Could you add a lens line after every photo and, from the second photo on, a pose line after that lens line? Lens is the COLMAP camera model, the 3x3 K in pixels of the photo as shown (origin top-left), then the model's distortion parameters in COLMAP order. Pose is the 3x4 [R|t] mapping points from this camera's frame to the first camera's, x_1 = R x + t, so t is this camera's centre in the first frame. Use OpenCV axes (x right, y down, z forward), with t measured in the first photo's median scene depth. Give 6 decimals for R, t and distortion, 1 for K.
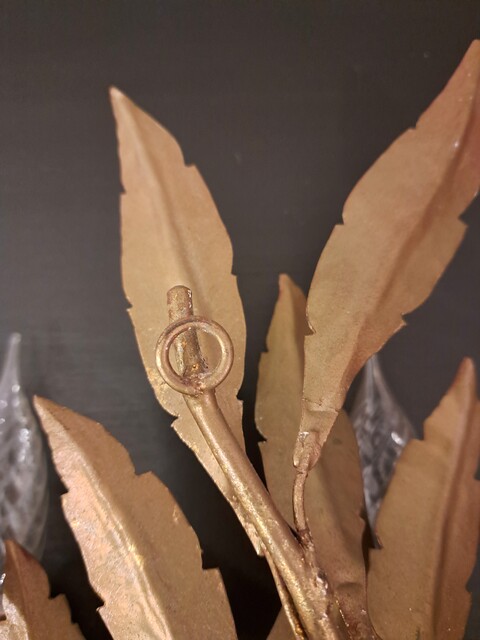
lens RADIAL K [[494.5, 0, 237.6], [0, 494.5, 316.6], [0, 0, 1]] dist [0.005930, -0.083730]
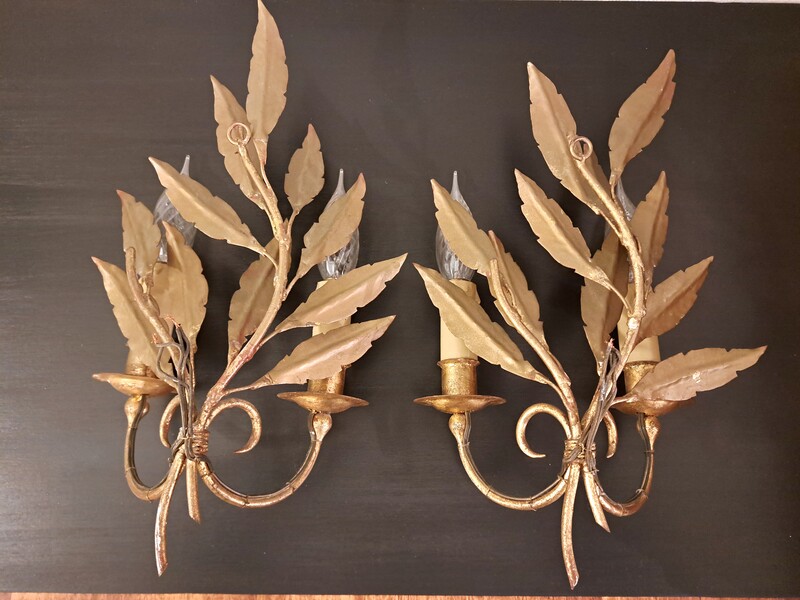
lens RADIAL K [[597.6, 0, 402.7], [0, 597.6, 305.4], [0, 0, 1]] dist [0.060115, -0.111893]
pose [[0.998926, 0.034043, 0.031425, -1.037516], [-0.033564, 0.999314, -0.015638, 0.933047], [-0.031936, 0.014567, 0.999384, -2.239996]]
